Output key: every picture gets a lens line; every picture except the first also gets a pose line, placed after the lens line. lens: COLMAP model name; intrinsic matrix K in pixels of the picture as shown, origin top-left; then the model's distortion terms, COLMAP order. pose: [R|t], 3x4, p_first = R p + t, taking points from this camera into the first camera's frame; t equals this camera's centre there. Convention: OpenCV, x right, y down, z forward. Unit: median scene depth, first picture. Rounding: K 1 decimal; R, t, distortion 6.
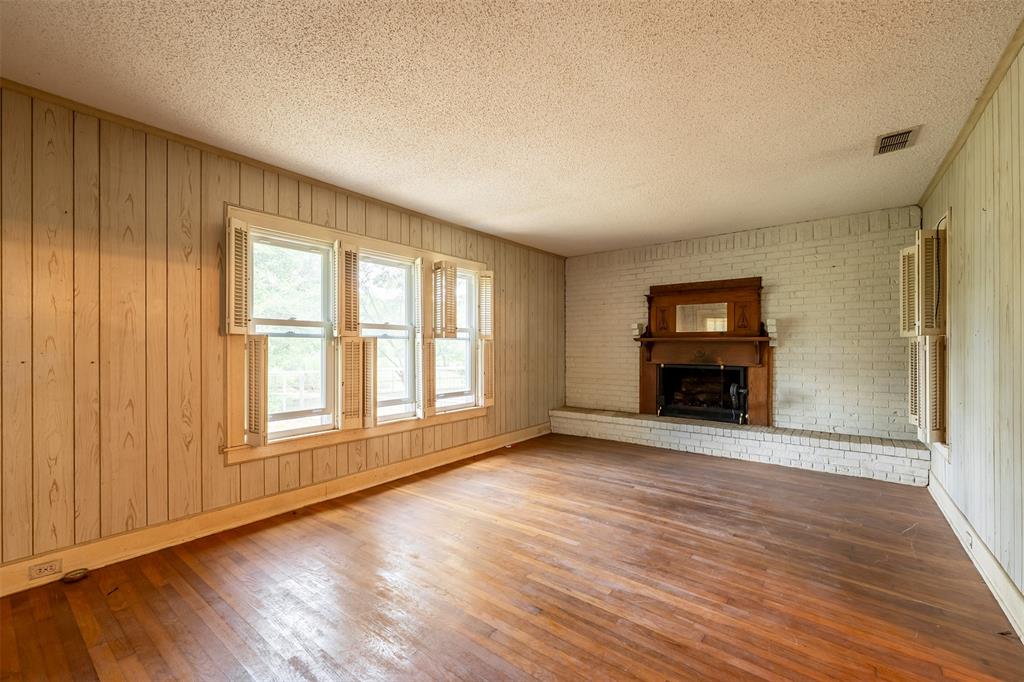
lens RADIAL K [[428.7, 0, 506.6], [0, 428.7, 346.1], [0, 0, 1]] dist [0.005118, 0.000665]
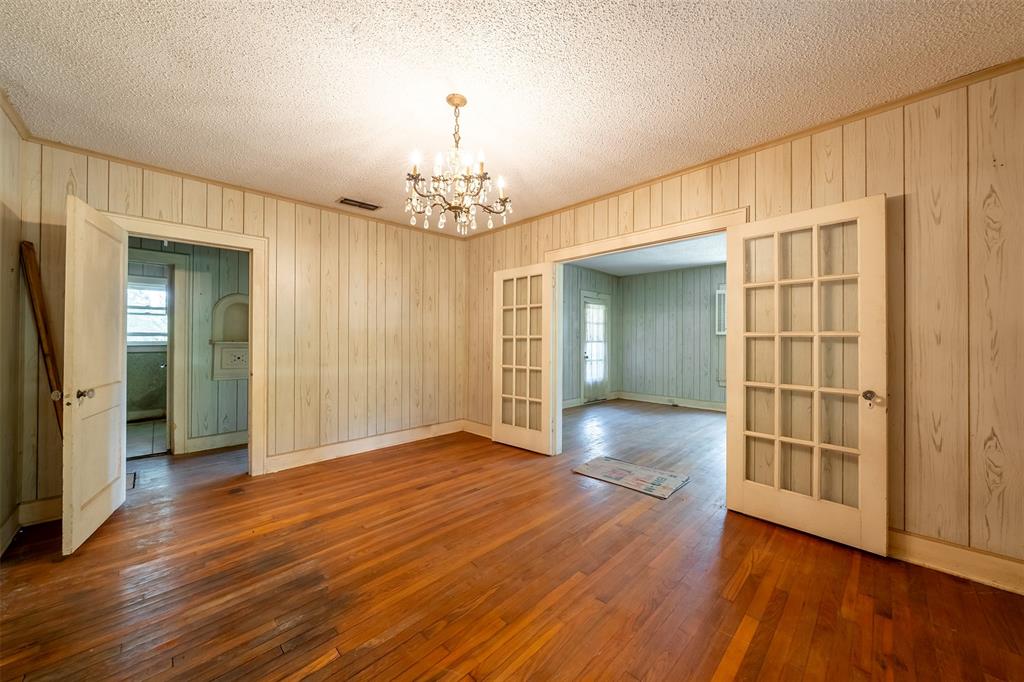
lens RADIAL K [[371.5, 0, 513.3], [0, 371.5, 338.0], [0, 0, 1]] dist [0.001233, 0.000358]
pose [[-0.123343, -0.007018, -0.992339, 1.010749], [-0.004882, 0.999967, -0.006465, 0.006841], [0.992352, 0.004047, -0.123373, 0.032838]]
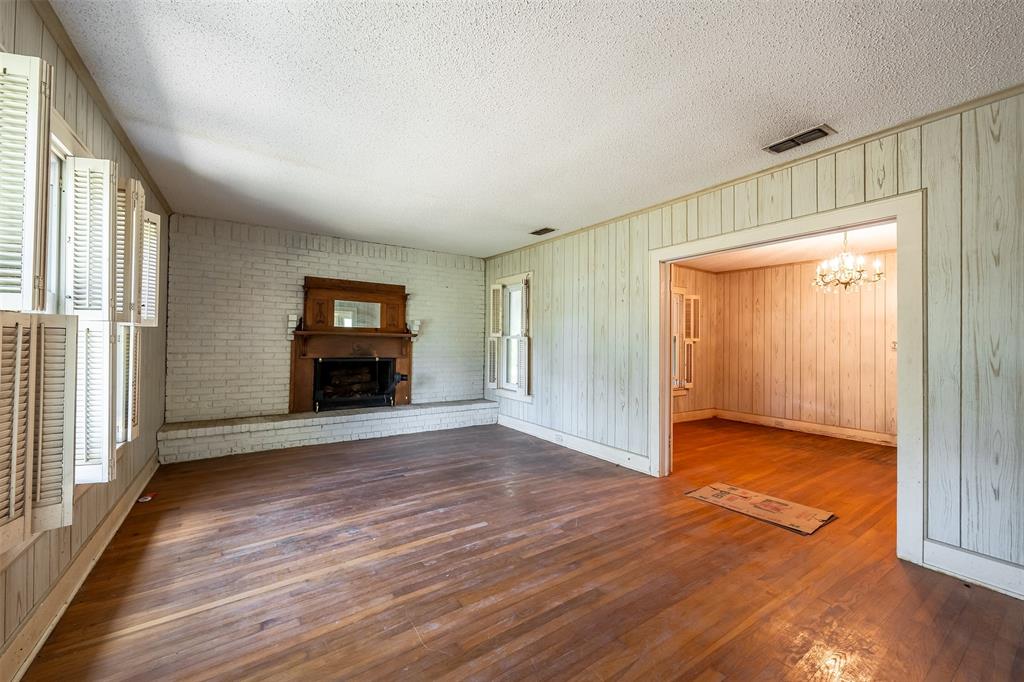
lens RADIAL K [[400.1, 0, 521.3], [0, 400.1, 338.7], [0, 0, 1]] dist [0.007091, -0.000305]
pose [[0.289442, 0.013003, 0.957107, -0.432884], [-0.014252, 0.999855, -0.009274, -0.000934], [-0.957089, -0.010956, 0.289585, 0.339677]]
